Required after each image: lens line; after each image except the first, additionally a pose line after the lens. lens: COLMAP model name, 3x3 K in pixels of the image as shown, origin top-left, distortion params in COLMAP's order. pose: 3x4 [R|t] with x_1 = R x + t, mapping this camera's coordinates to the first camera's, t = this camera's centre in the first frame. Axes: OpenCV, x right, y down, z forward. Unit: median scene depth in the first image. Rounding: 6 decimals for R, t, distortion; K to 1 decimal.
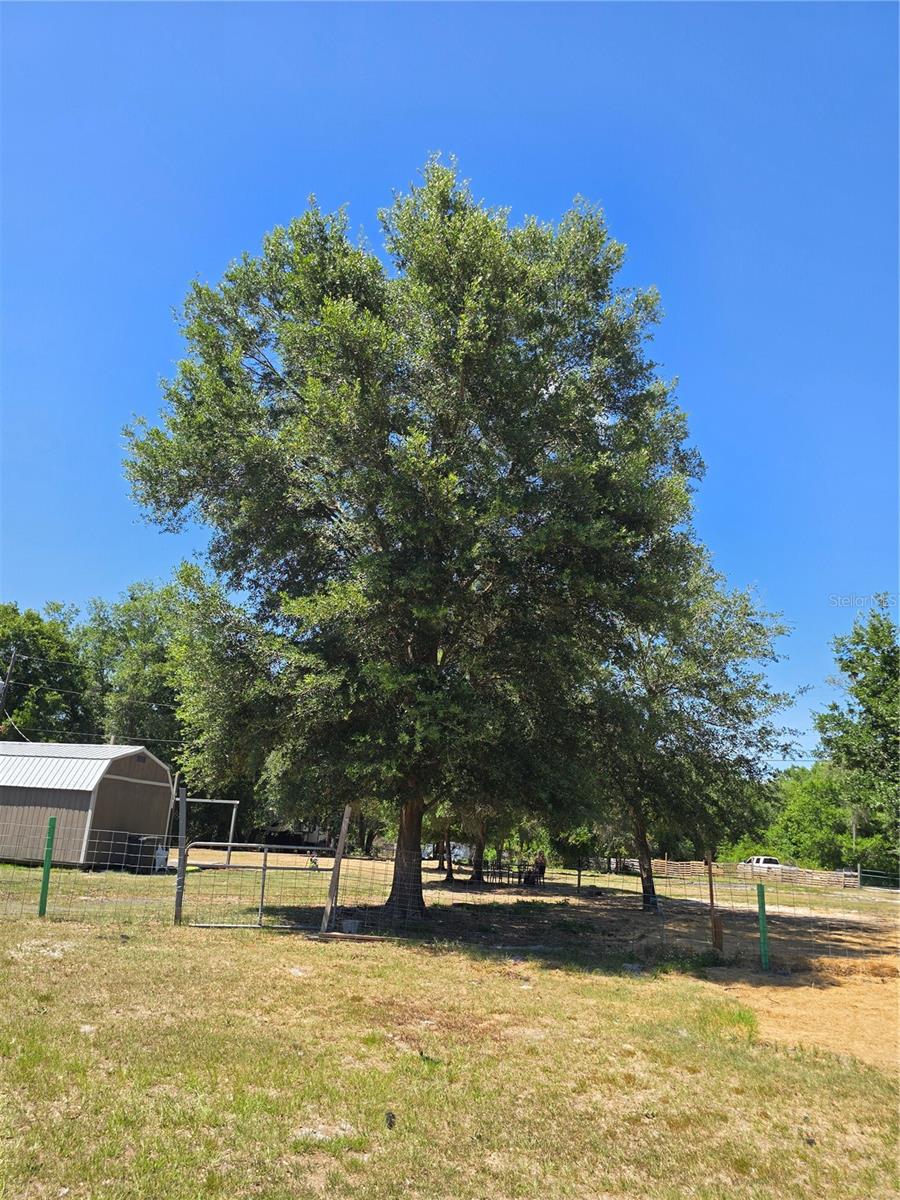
lens RADIAL K [[802.9, 0, 444.4], [0, 802.9, 610.5], [0, 0, 1]] dist [0.032400, -0.026329]
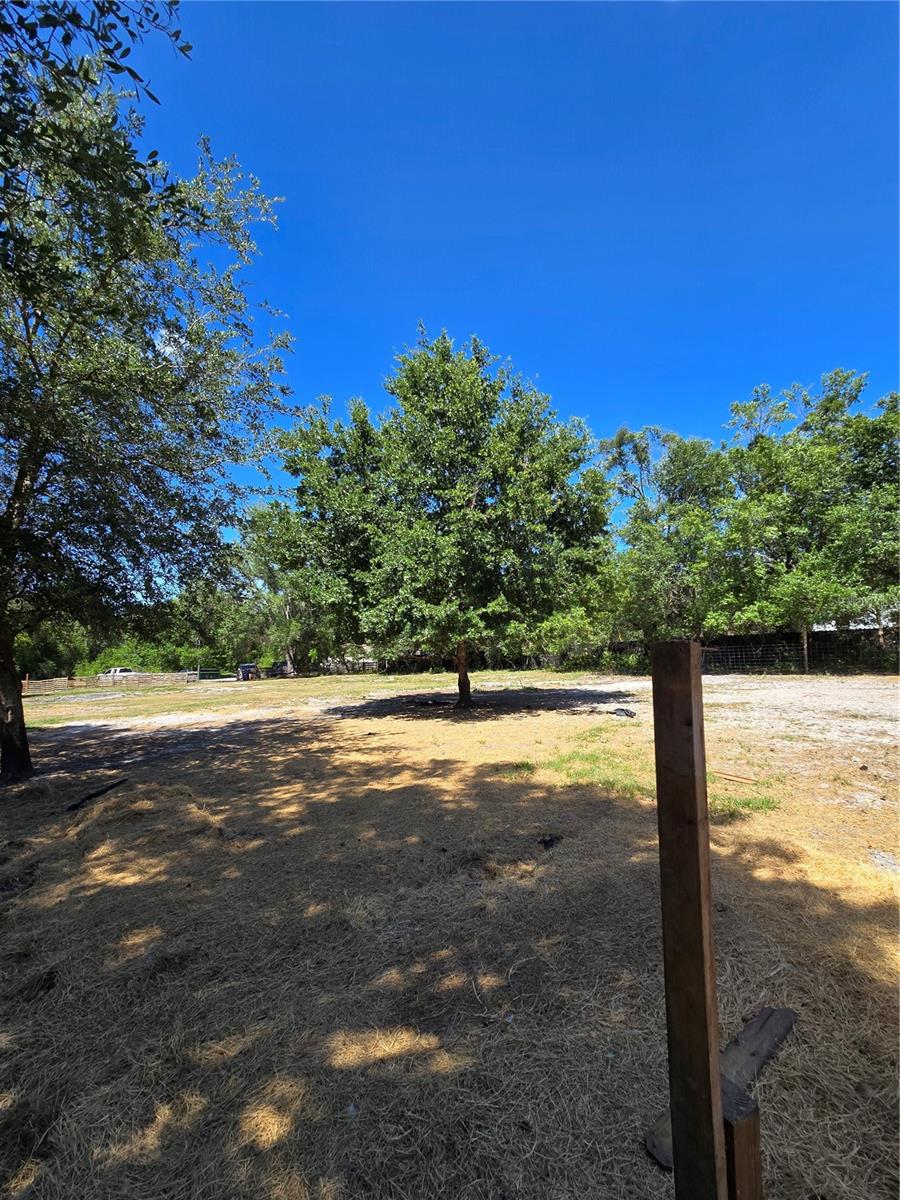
lens RADIAL K [[492.2, 0, 445.2], [0, 492.2, 594.8], [0, 0, 1]] dist [-0.001341, -0.001133]
pose [[0.559248, 0.016391, 0.828838, 0.031150], [-0.147273, 0.985866, 0.079874, 0.049663], [-0.815814, -0.166735, 0.553757, 0.159174]]
